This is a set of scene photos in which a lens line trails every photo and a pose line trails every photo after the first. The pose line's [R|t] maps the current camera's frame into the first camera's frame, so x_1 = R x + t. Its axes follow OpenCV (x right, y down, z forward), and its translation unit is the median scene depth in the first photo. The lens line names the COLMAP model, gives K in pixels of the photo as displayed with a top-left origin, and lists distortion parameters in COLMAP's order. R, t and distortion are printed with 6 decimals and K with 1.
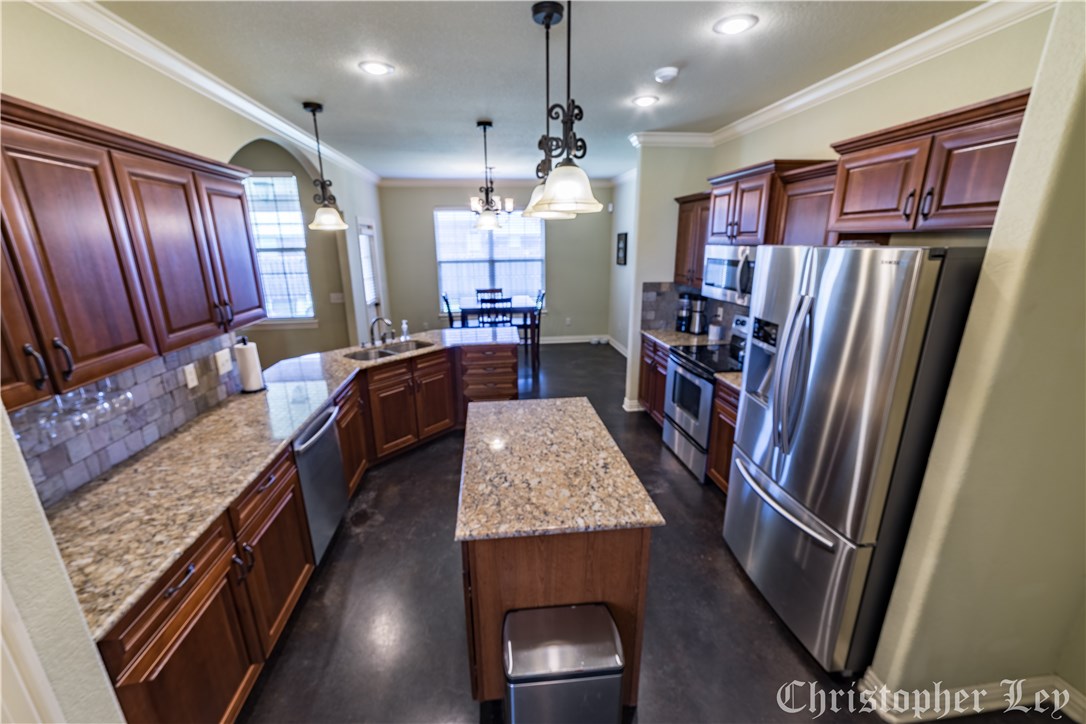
lens RADIAL K [[446.5, 0, 538.7], [0, 446.5, 362.9], [0, 0, 1]] dist [-0.022551, 0.000021]
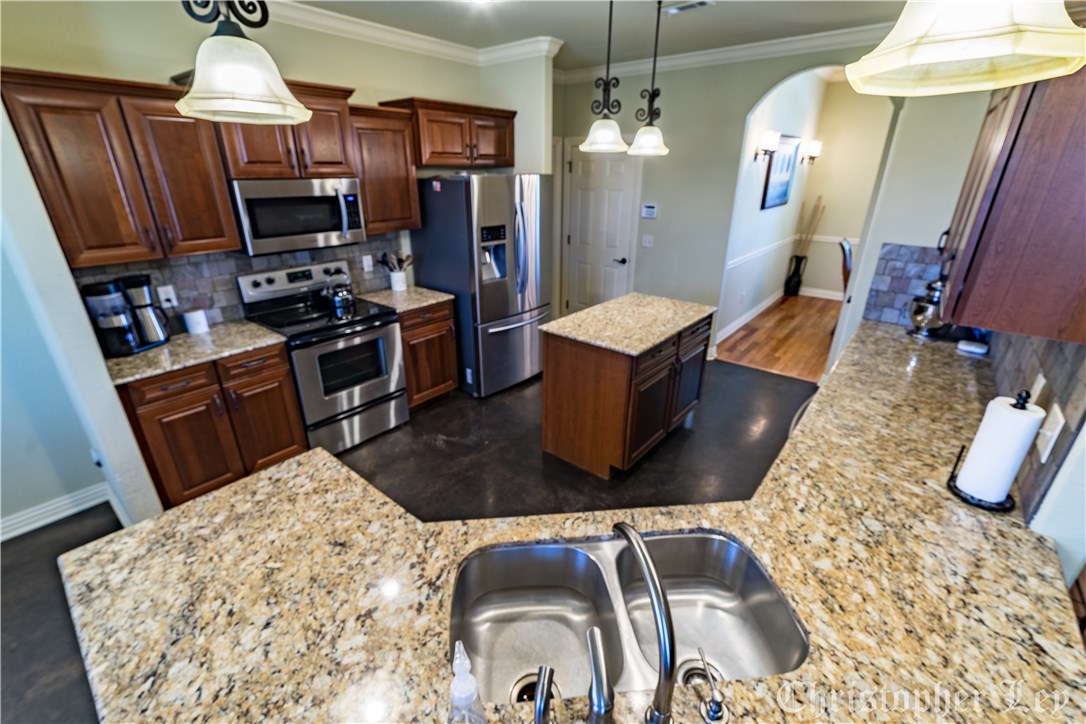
lens RADIAL K [[446.5, 0, 546.6], [0, 446.5, 359.5], [0, 0, 1]] dist [-0.022551, 0.000021]
pose [[-0.694890, -0.272634, 0.665431, -0.385852], [0.194997, 0.819239, 0.539281, -0.259672], [-0.692173, 0.504499, -0.516118, 0.966501]]
